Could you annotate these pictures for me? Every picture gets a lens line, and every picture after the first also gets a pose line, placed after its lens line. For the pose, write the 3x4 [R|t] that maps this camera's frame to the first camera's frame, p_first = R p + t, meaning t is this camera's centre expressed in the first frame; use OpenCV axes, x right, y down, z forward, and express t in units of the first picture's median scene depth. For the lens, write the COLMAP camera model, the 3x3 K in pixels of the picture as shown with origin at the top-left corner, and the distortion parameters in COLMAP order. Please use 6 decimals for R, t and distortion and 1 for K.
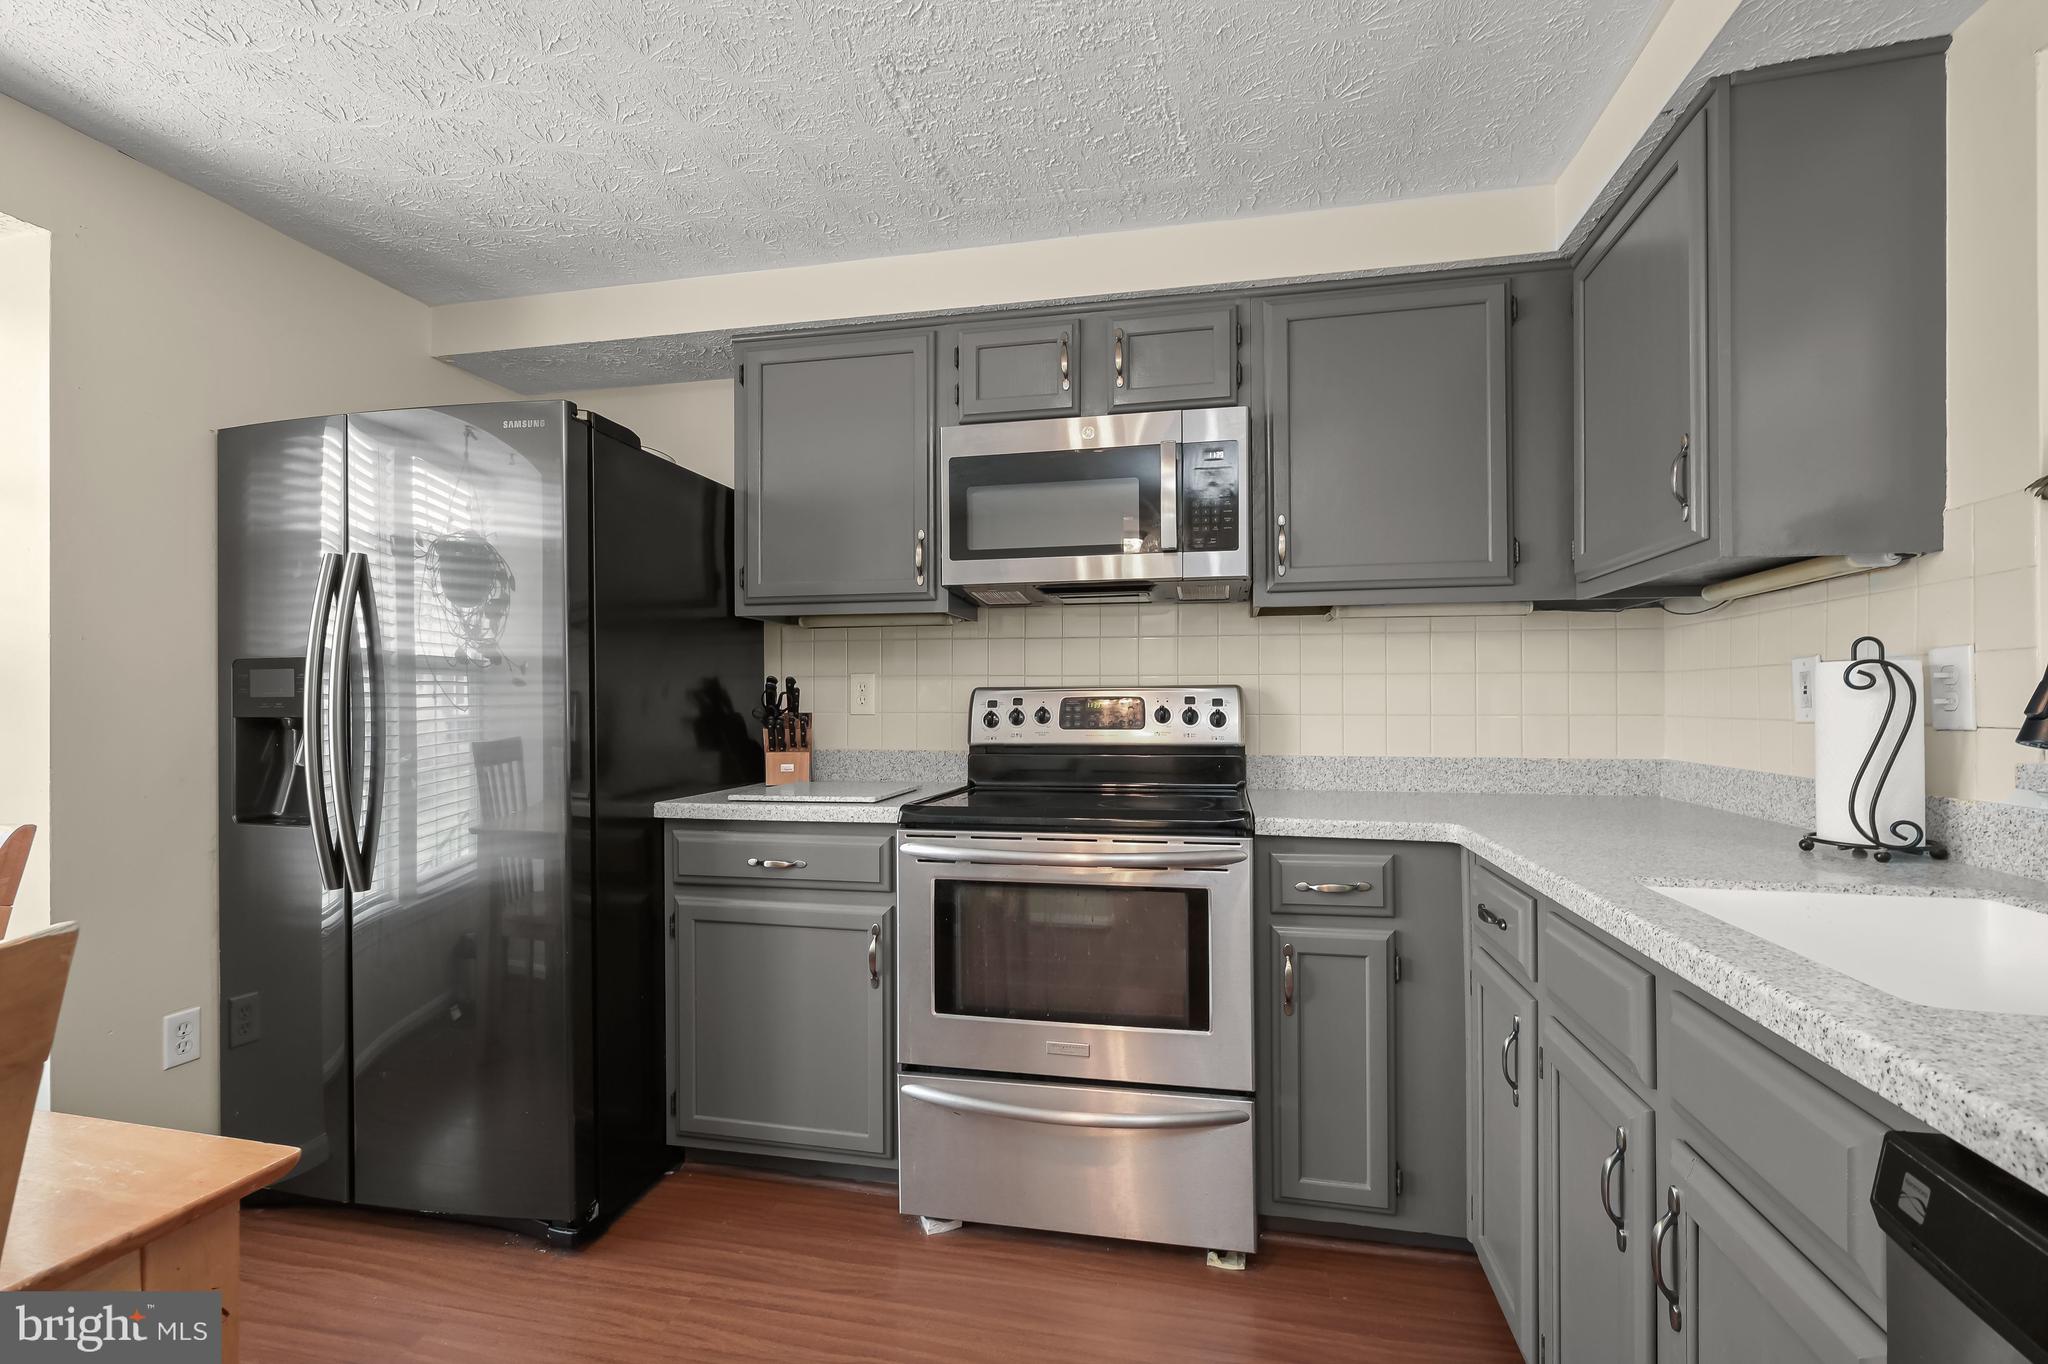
lens RADIAL K [[904.4, 0, 1026.8], [0, 904.4, 700.0], [0, 0, 1]] dist [0.000721, 0.000117]
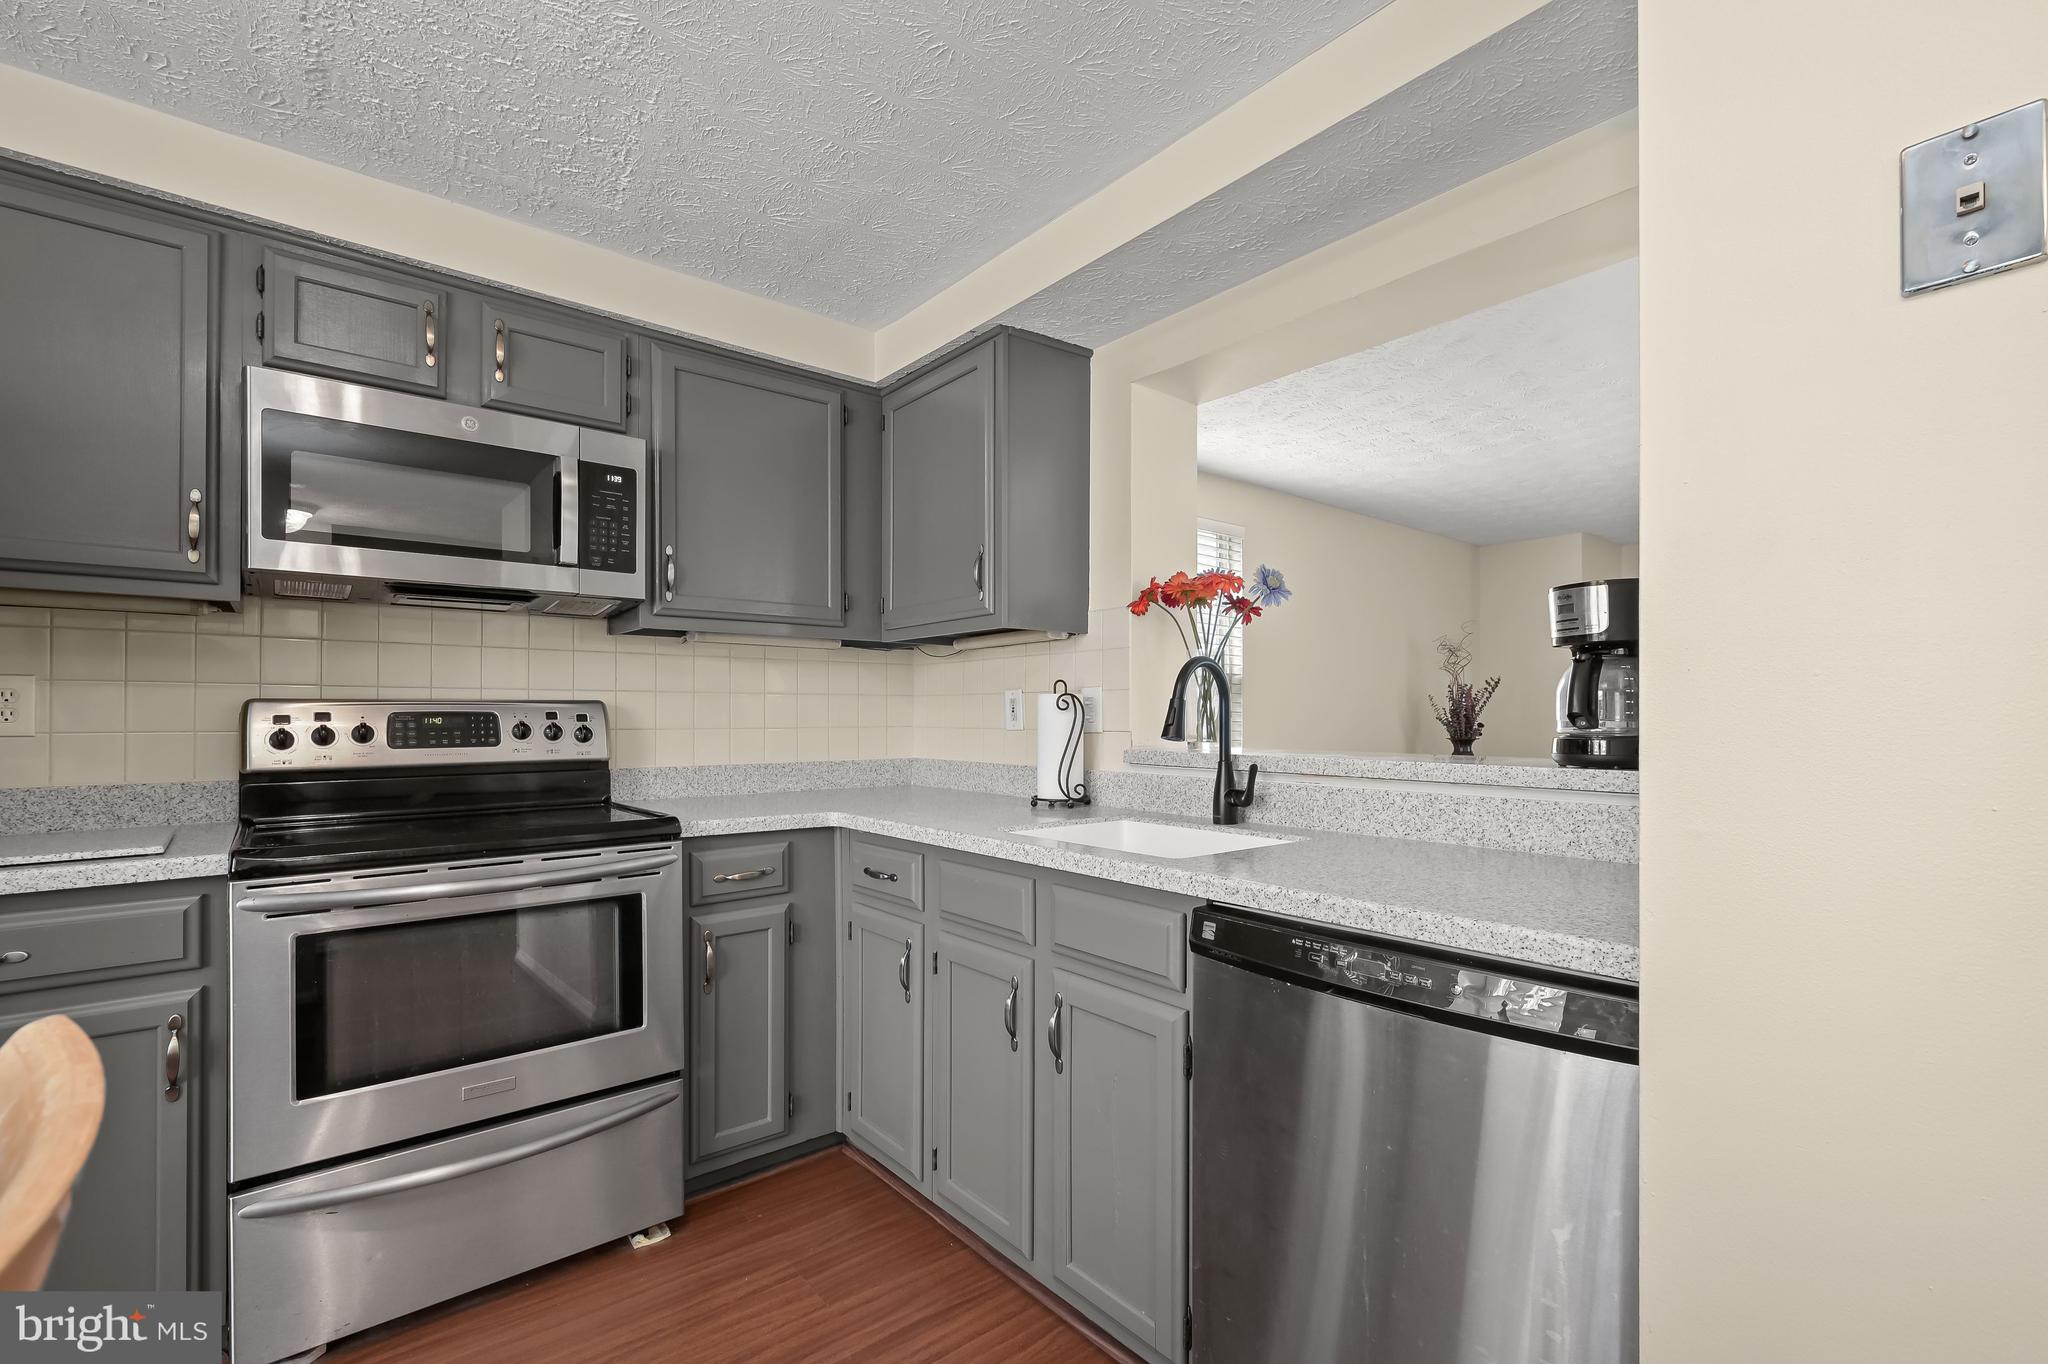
lens RADIAL K [[912.4, 0, 1041.9], [0, 912.4, 717.4], [0, 0, 1]] dist [0.000305, 0.000209]
pose [[0.611748, -0.000640, 0.791052, -0.333283], [-0.001896, 0.999996, 0.002276, -0.001129], [-0.791050, -0.002892, 0.611744, -0.027652]]
